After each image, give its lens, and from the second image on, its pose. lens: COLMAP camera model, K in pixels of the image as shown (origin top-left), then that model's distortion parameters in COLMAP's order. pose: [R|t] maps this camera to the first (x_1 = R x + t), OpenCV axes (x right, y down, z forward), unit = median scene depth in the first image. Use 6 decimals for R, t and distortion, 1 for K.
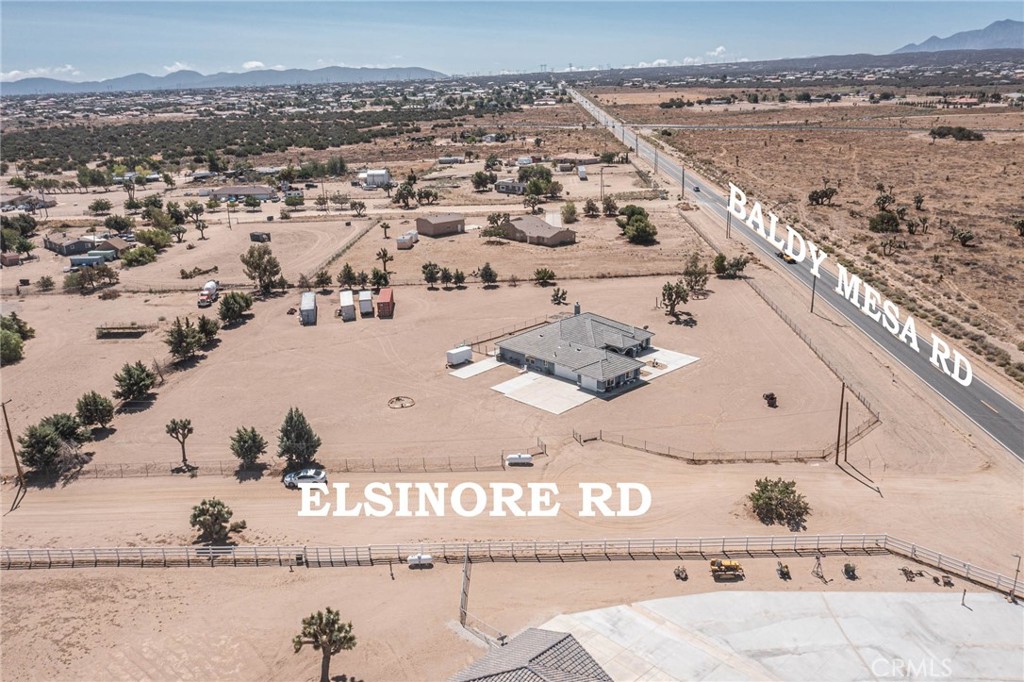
lens RADIAL K [[810.1, 0, 514.7], [0, 810.1, 343.2], [0, 0, 1]] dist [-0.010179, 0.005285]
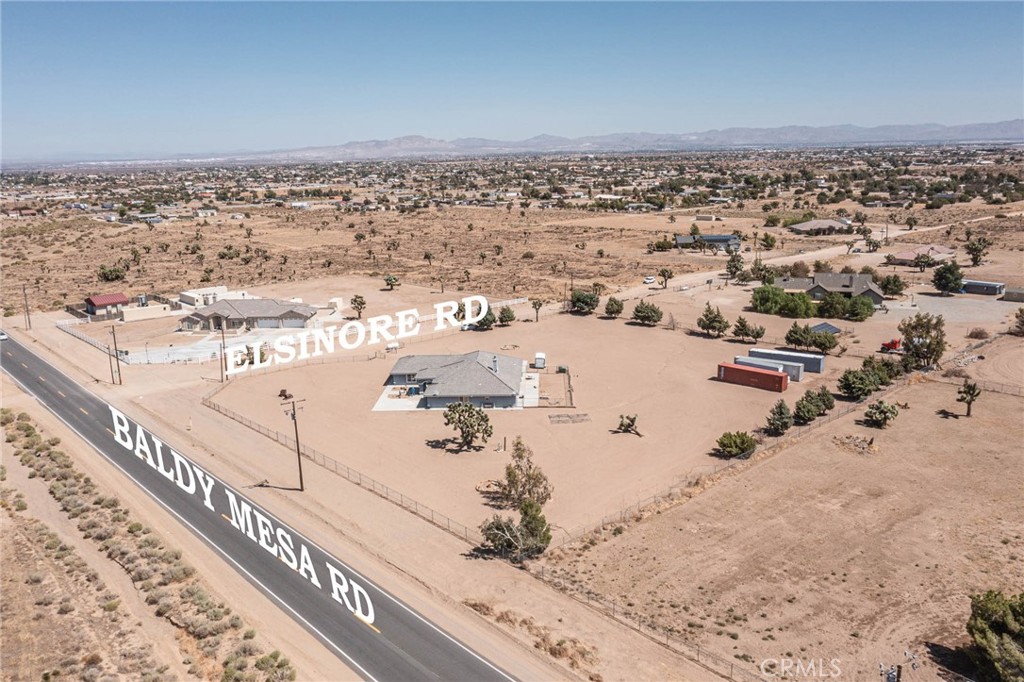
lens RADIAL K [[805.5, 0, 521.2], [0, 805.5, 341.2], [0, 0, 1]] dist [-0.000996, -0.005493]
pose [[-0.718622, 0.202402, -0.665294, 0.554376], [-0.173428, 0.874313, 0.453321, -0.408401], [0.673428, 0.441147, -0.593198, 1.242042]]
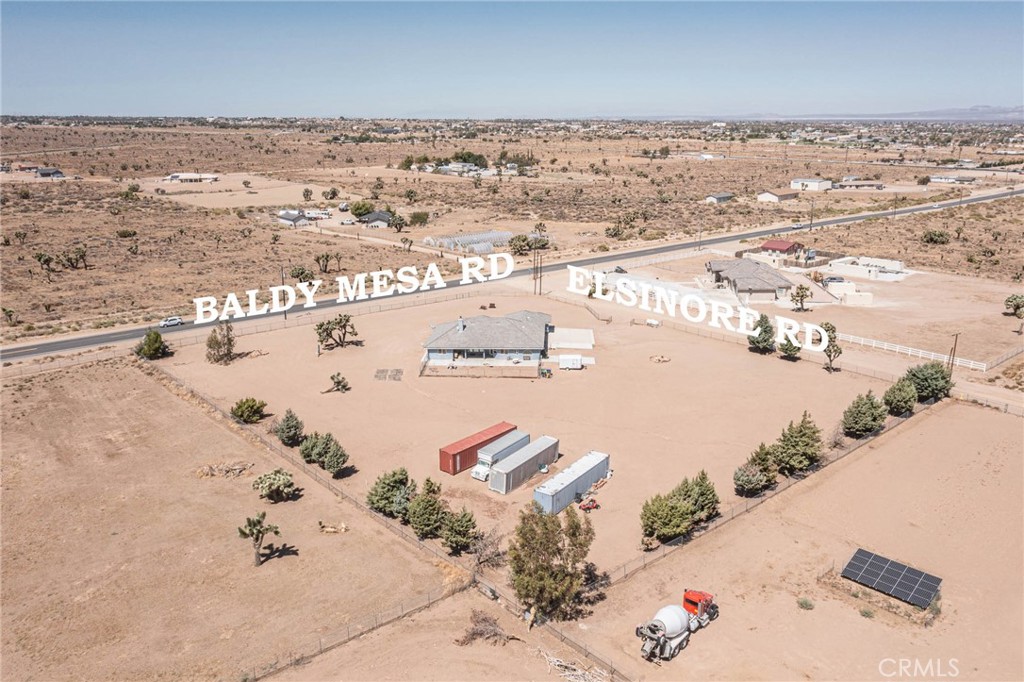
lens RADIAL K [[806.4, 0, 512.0], [0, 806.4, 341.0], [0, 0, 1]] dist [-0.005558, 0.003702]
pose [[-0.679218, -0.172150, 0.713461, -0.584643], [0.246549, 0.862094, 0.442728, -0.378439], [-0.691286, 0.476612, -0.543106, 1.205693]]
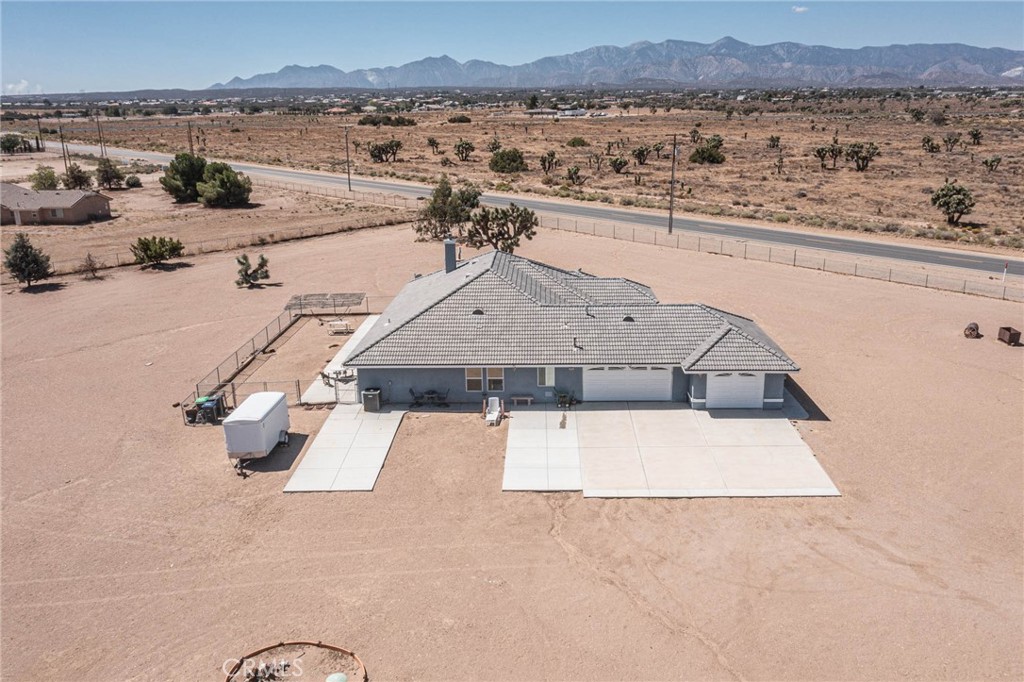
lens RADIAL K [[806.4, 0, 512.0], [0, 806.4, 341.0], [0, 0, 1]] dist [-0.005558, 0.003702]
pose [[0.718117, -0.181069, 0.671954, -0.144630], [0.211157, 0.976731, 0.037534, -0.004952], [-0.663115, 0.114934, 0.739641, 0.523833]]
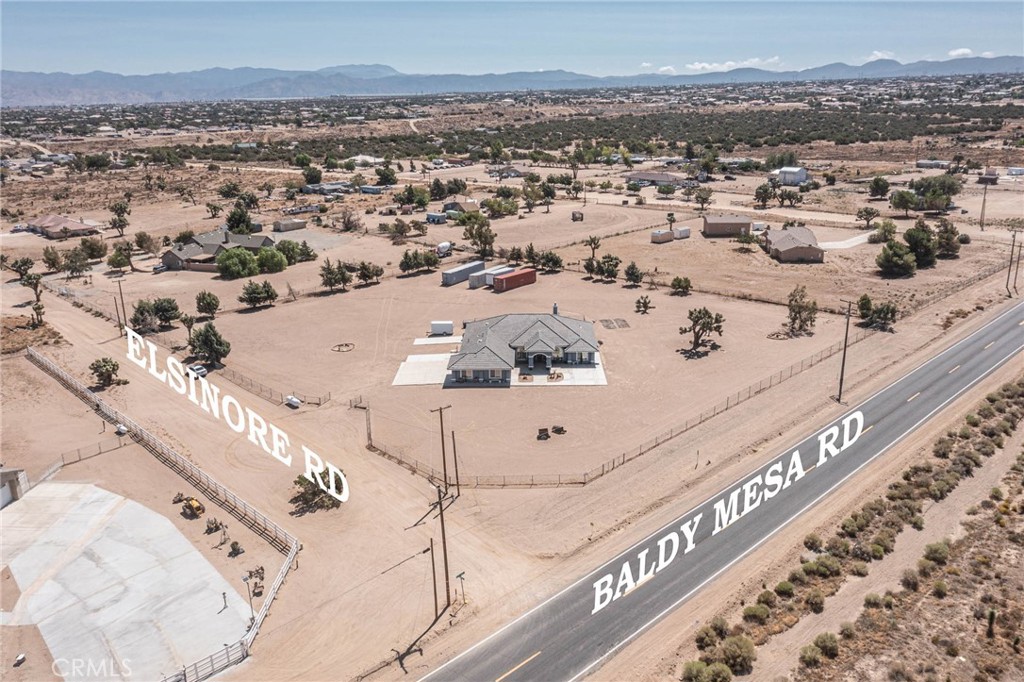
lens RADIAL K [[806.4, 0, 512.0], [0, 806.4, 341.0], [0, 0, 1]] dist [-0.005558, 0.003702]
pose [[0.706003, 0.218586, -0.673631, 0.553128], [-0.211342, 0.972864, 0.094186, -0.067401], [0.675939, 0.075871, 0.733042, 0.186036]]
